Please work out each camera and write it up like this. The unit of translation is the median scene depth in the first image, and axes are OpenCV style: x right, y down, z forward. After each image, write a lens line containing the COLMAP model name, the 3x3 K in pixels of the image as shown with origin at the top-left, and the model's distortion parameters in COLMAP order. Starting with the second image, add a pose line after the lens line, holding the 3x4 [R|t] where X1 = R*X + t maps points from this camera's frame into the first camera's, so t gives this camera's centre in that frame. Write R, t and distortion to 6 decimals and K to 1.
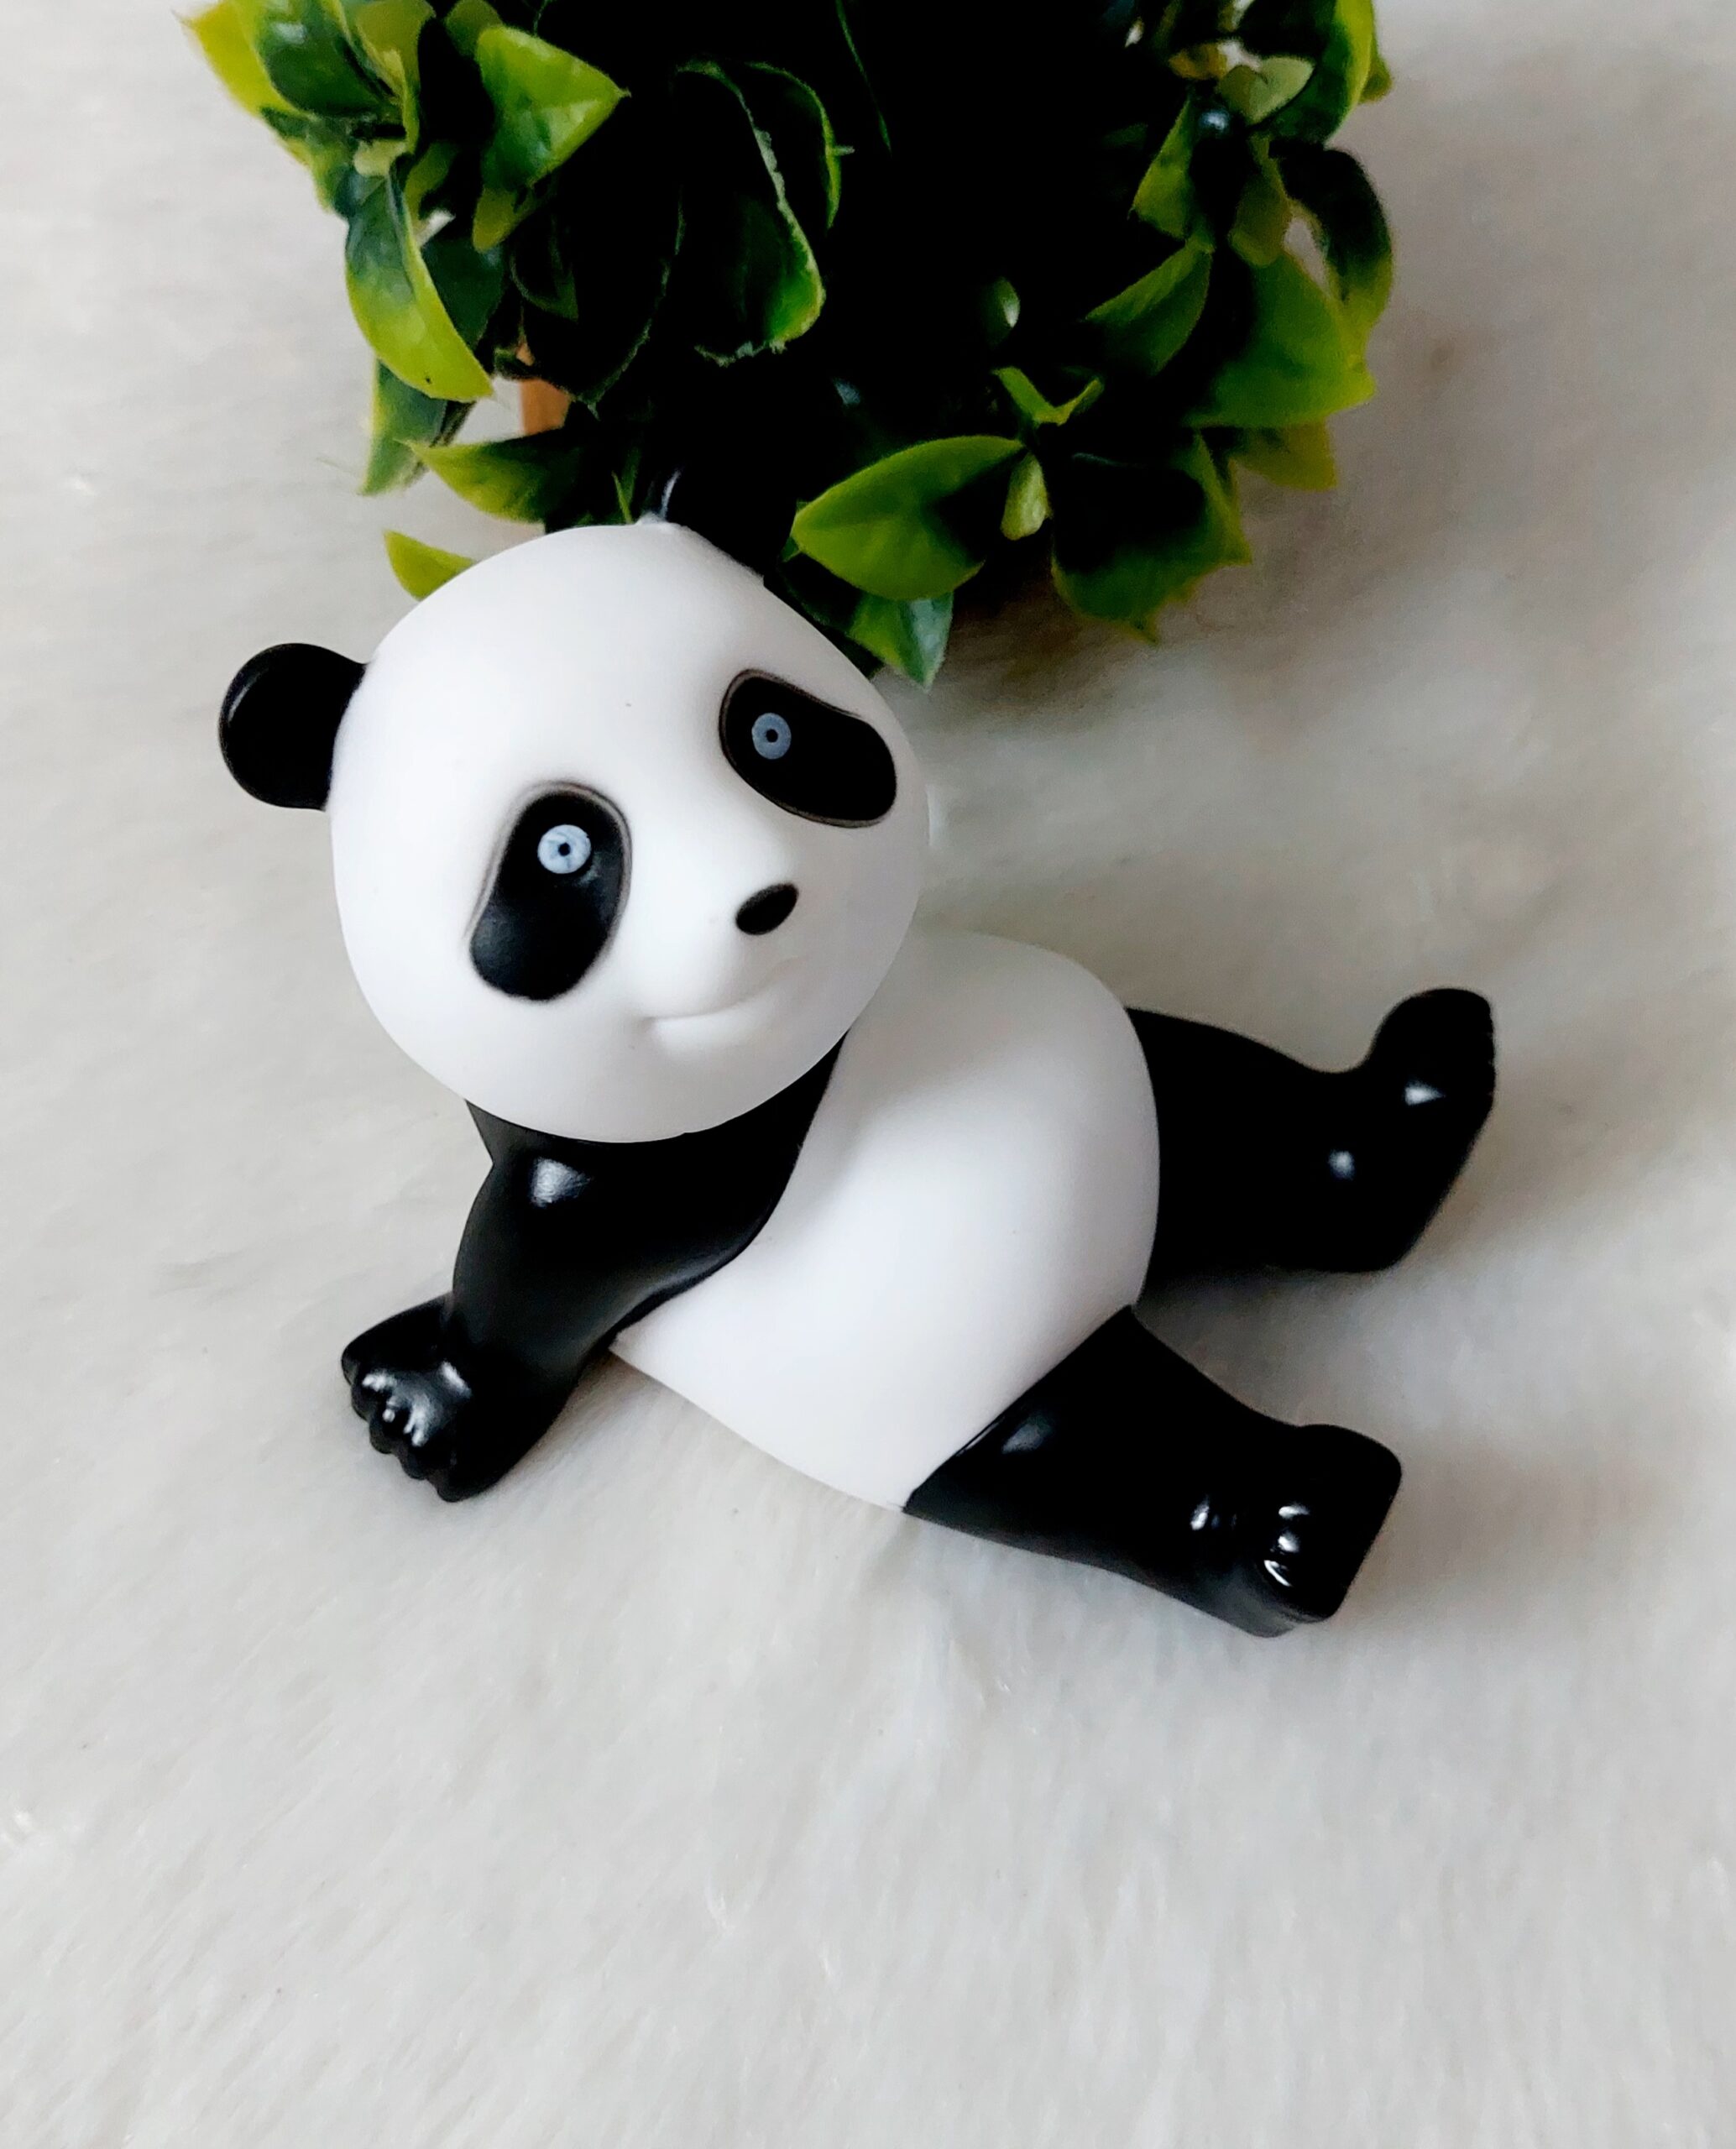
lens RADIAL K [[2025.5, 0, 869.8], [0, 2025.5, 1172.6], [0, 0, 1]] dist [0.049355, -0.103530]
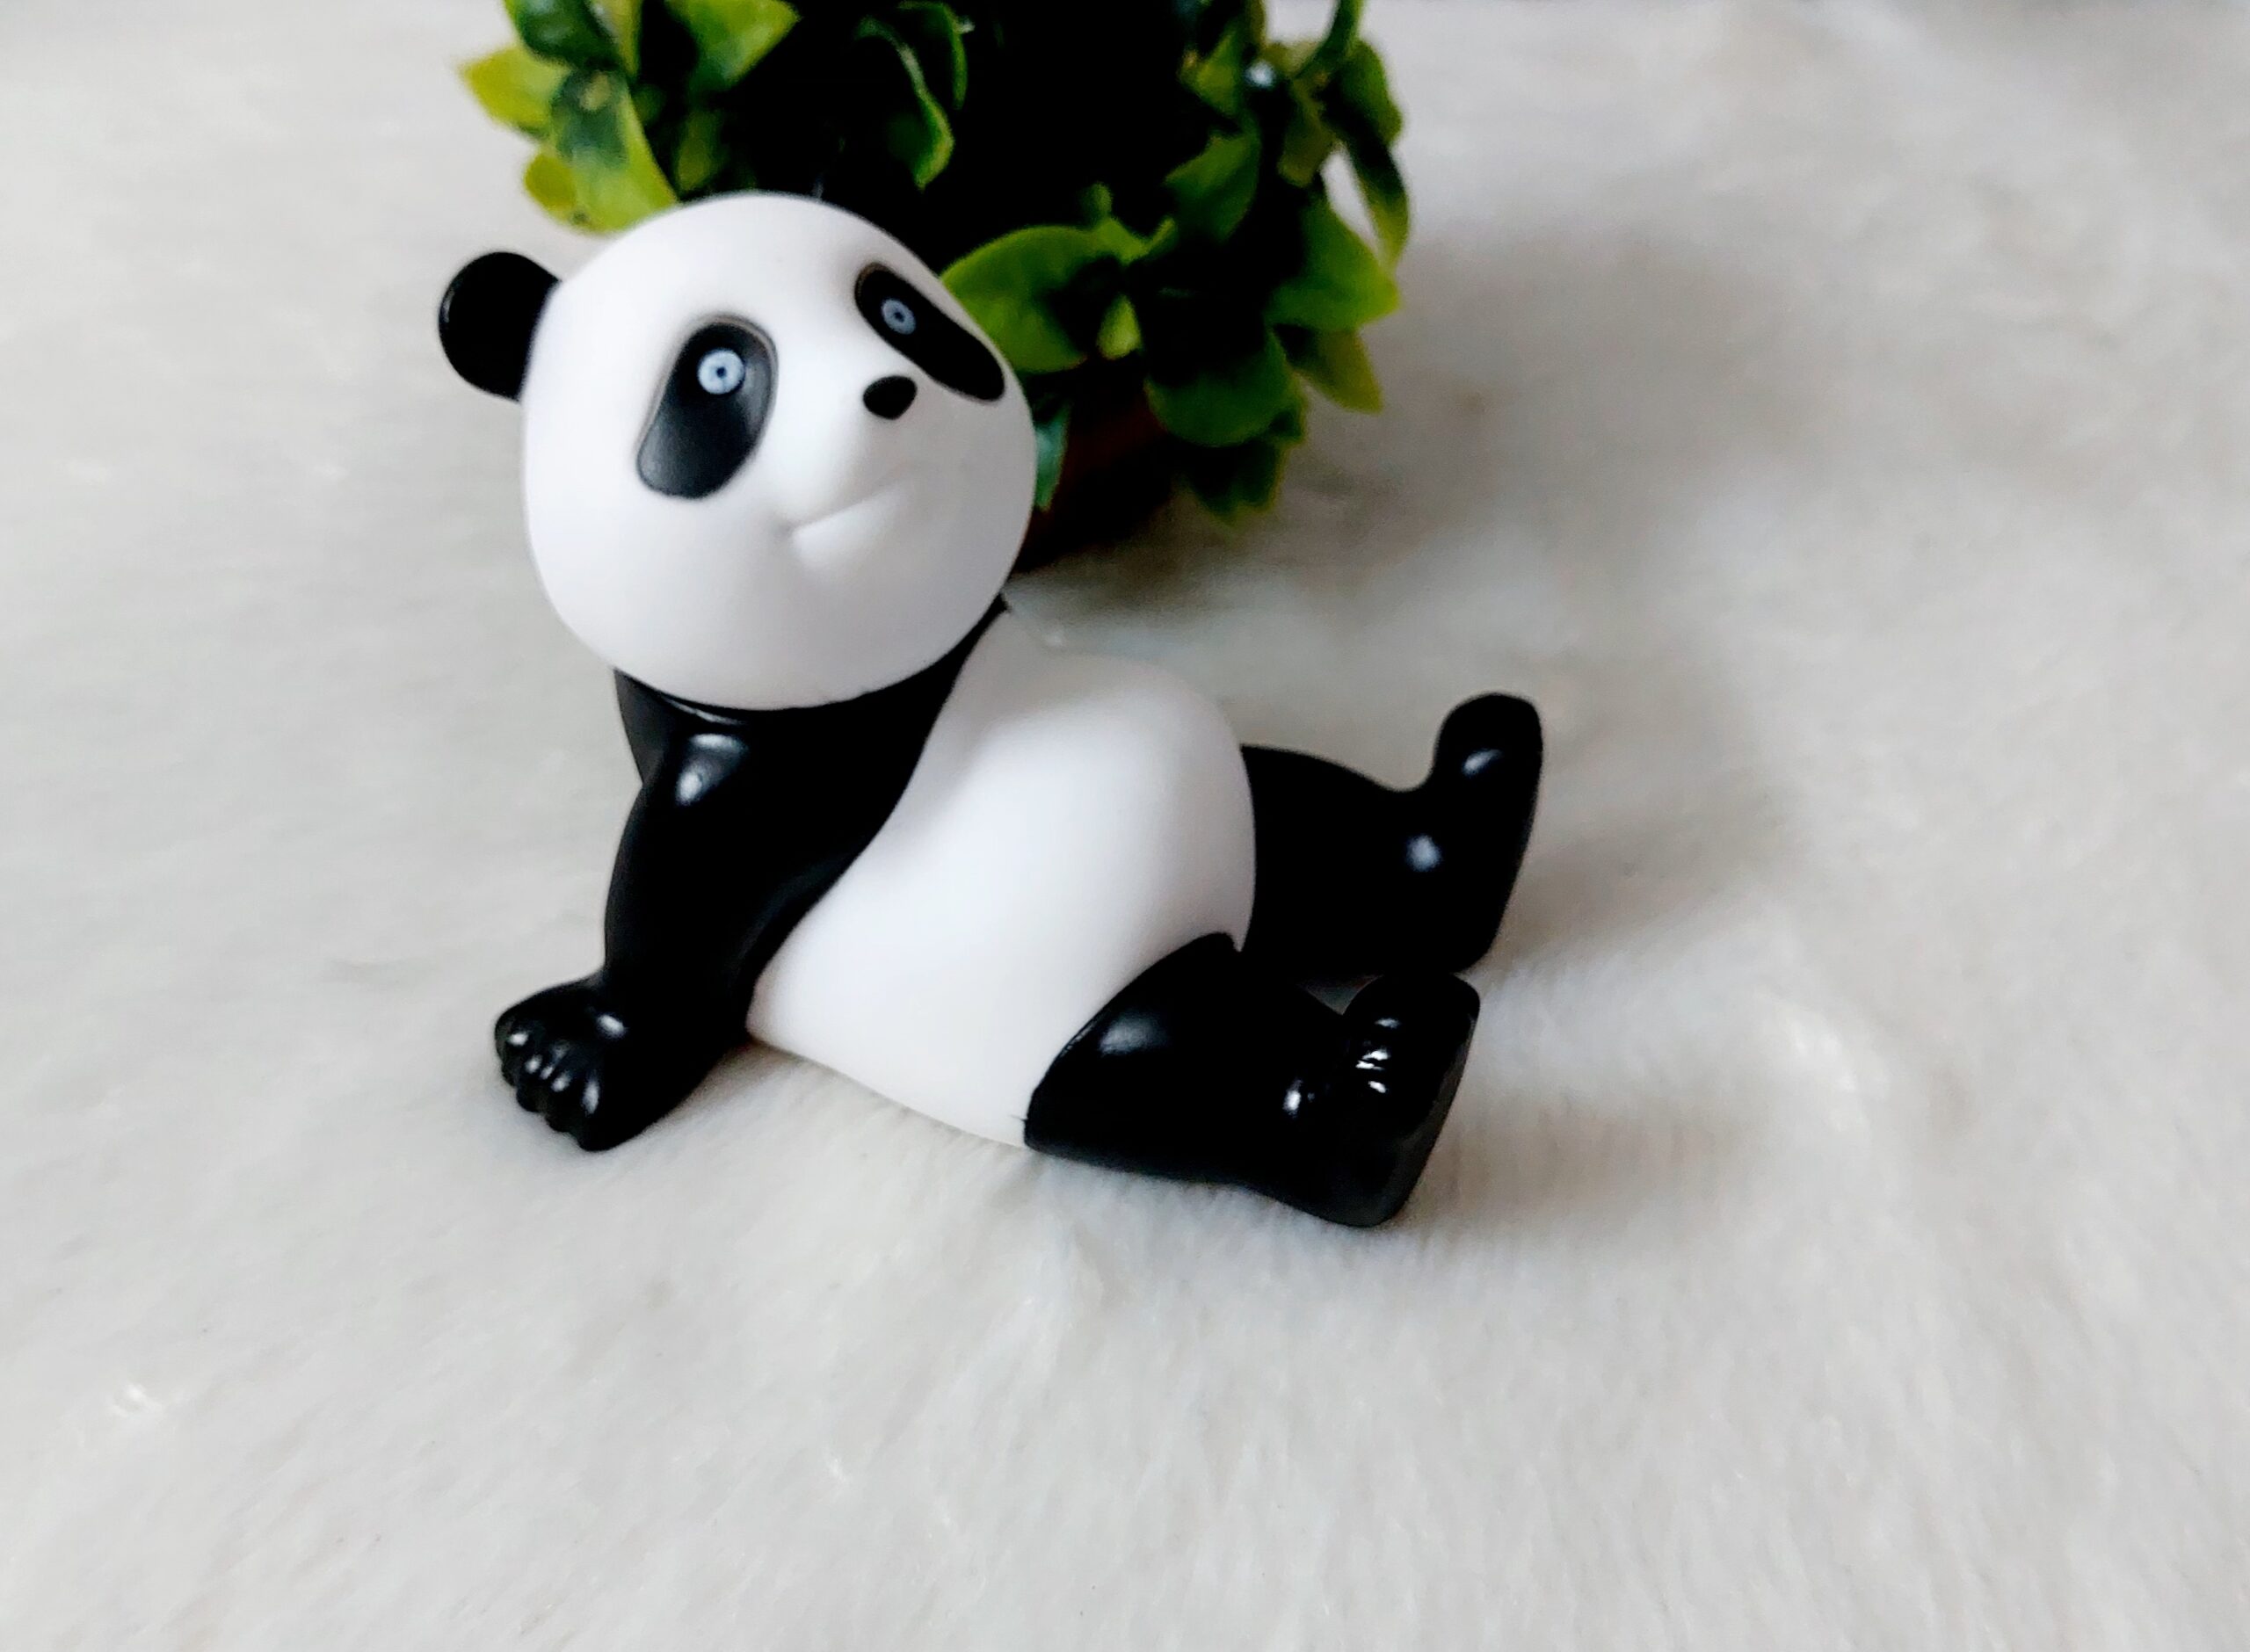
lens RADIAL K [[1942.5, 0, 1105.8], [0, 1942.5, 911.2], [0, 0, 1]] dist [0.002732, -0.009393]
pose [[0.999329, -0.008176, 0.035716, 0.024762], [0.019613, 0.942736, -0.332963, 0.410220], [-0.030948, 0.333440, 0.942263, 0.019968]]
